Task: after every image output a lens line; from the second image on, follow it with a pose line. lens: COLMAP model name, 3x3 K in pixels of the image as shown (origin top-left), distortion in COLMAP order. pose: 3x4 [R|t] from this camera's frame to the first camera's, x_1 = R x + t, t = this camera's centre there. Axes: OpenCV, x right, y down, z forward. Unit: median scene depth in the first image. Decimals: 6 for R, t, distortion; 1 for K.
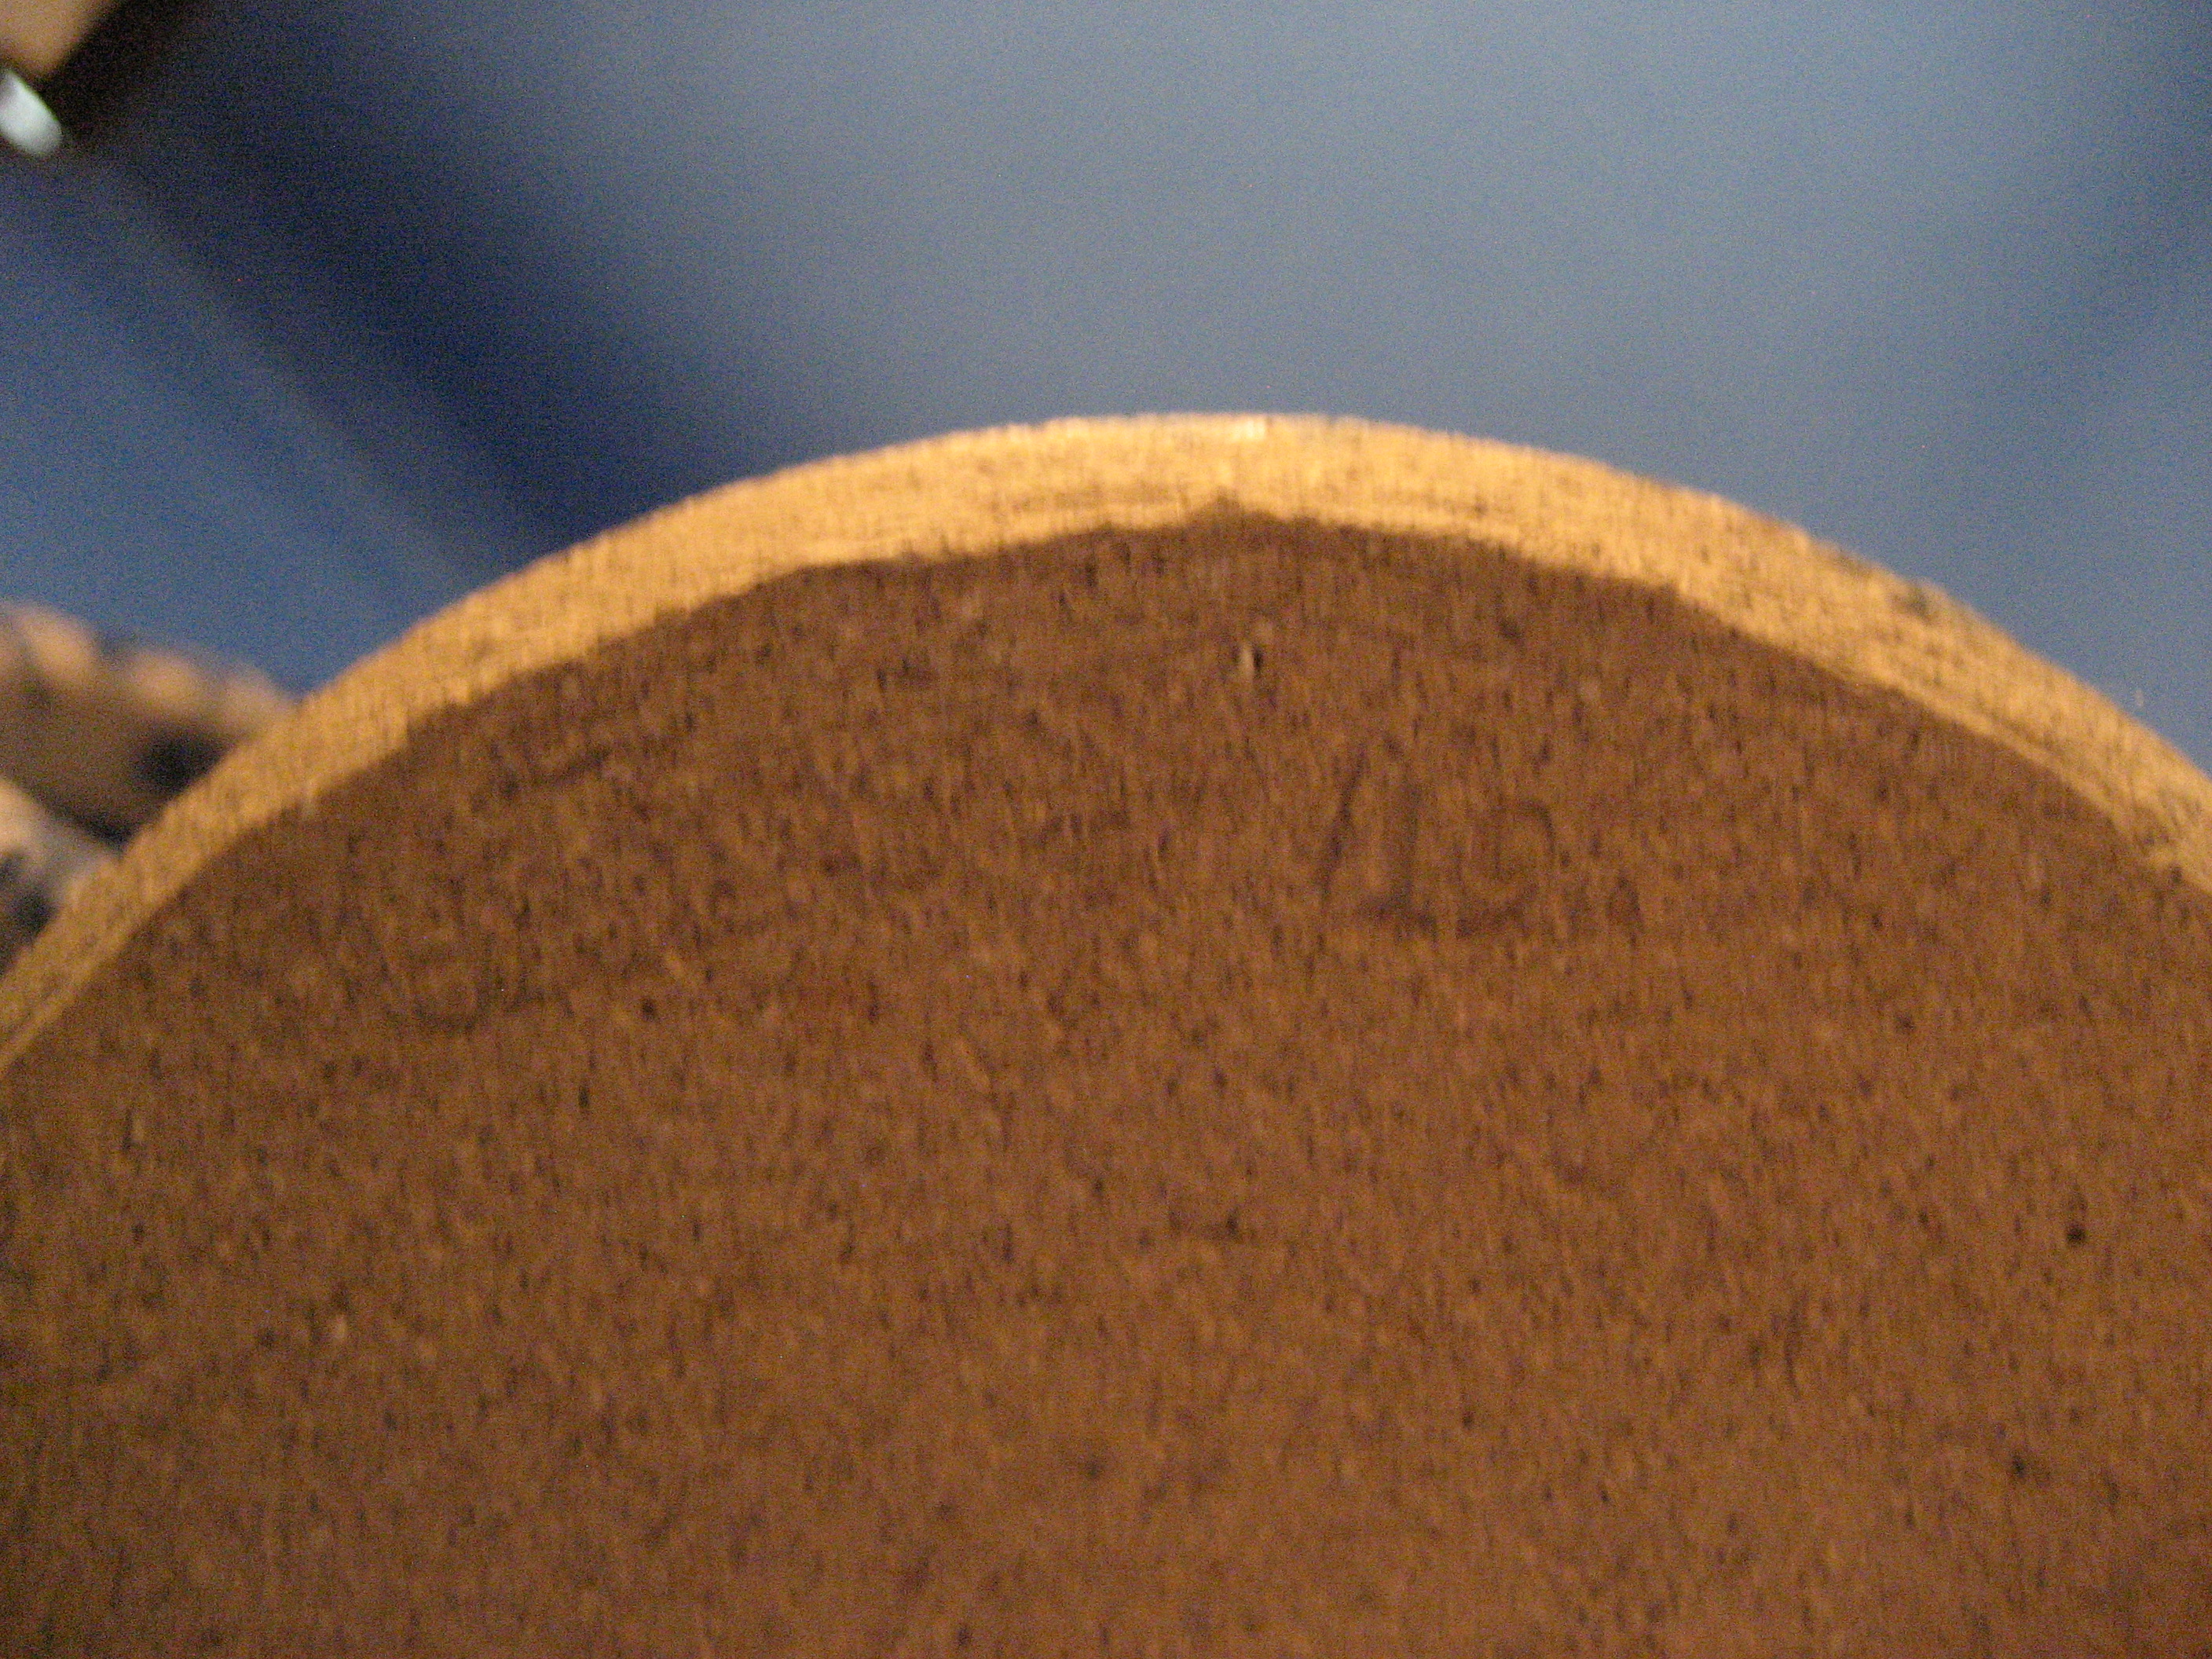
lens RADIAL K [[2339.2, 0, 1151.8], [0, 2339.2, 771.0], [0, 0, 1]] dist [-0.174150, 0.202240]
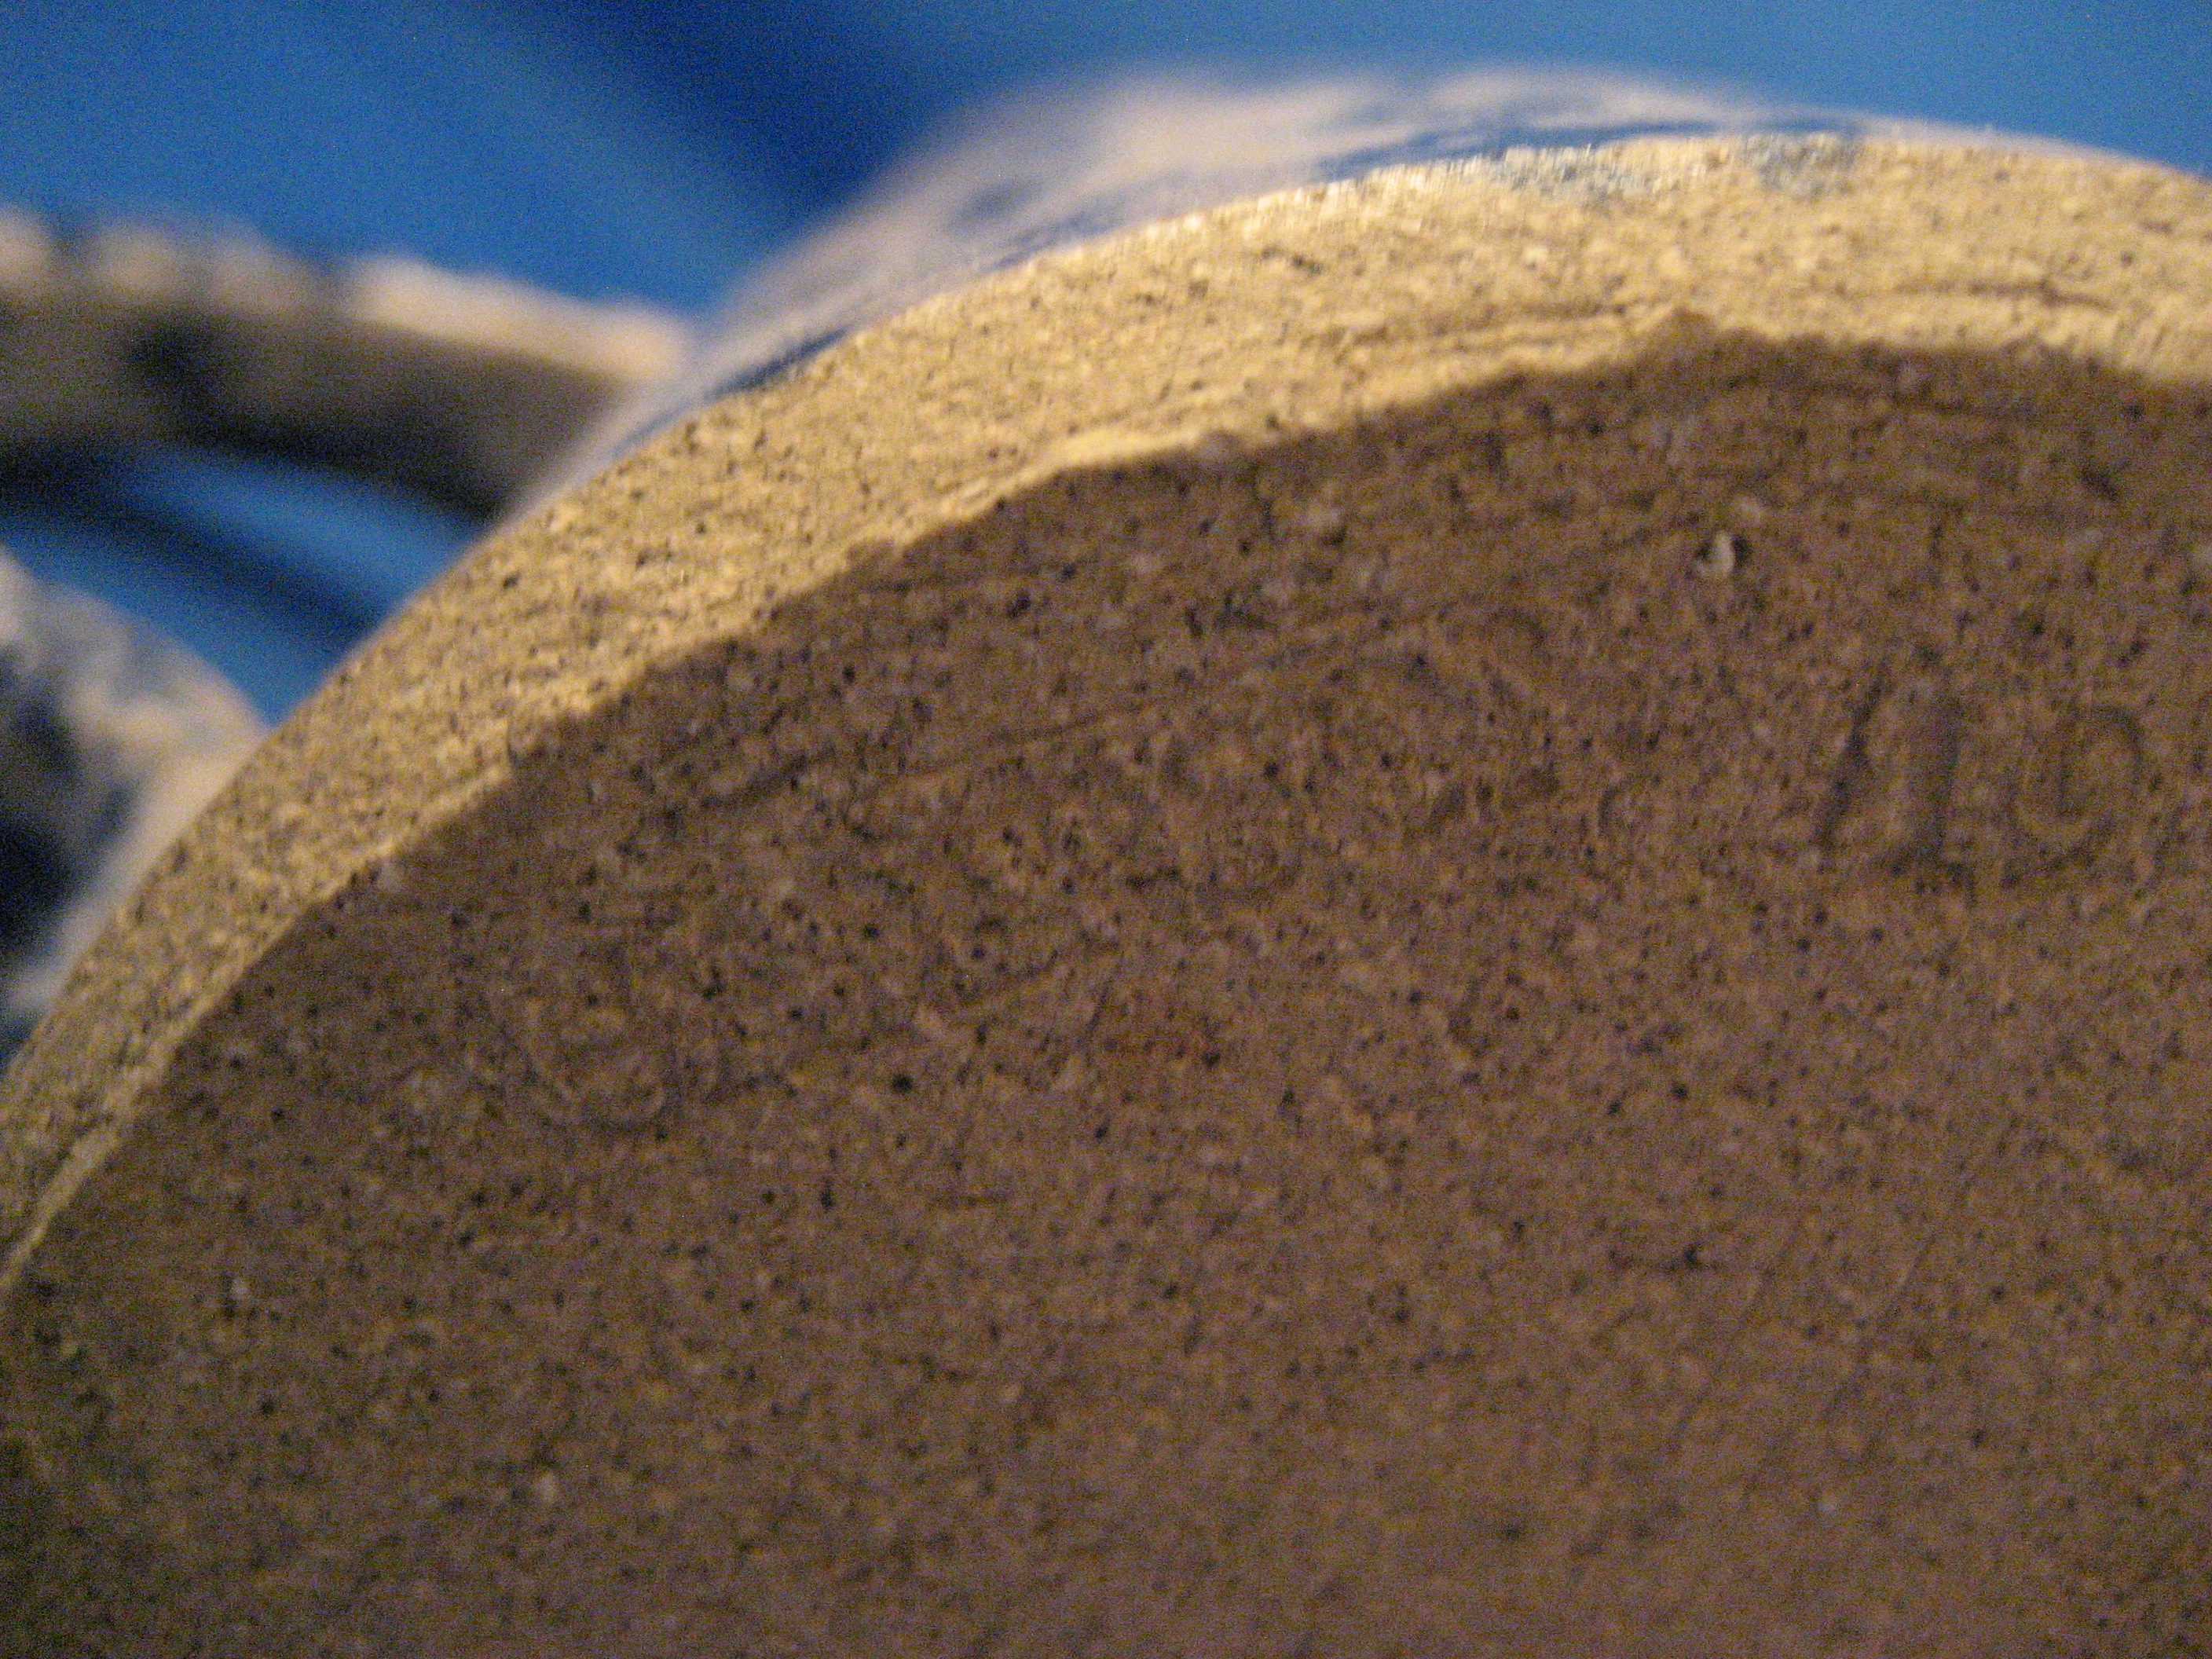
lens RADIAL K [[2339.2, 0, 1151.8], [0, 2339.2, 771.0], [0, 0, 1]] dist [-0.174150, 0.202240]
pose [[0.996701, -0.075151, -0.030660, -0.109082], [0.080899, 0.950402, 0.300318, -0.201569], [0.006570, -0.301808, 0.953346, 0.333854]]
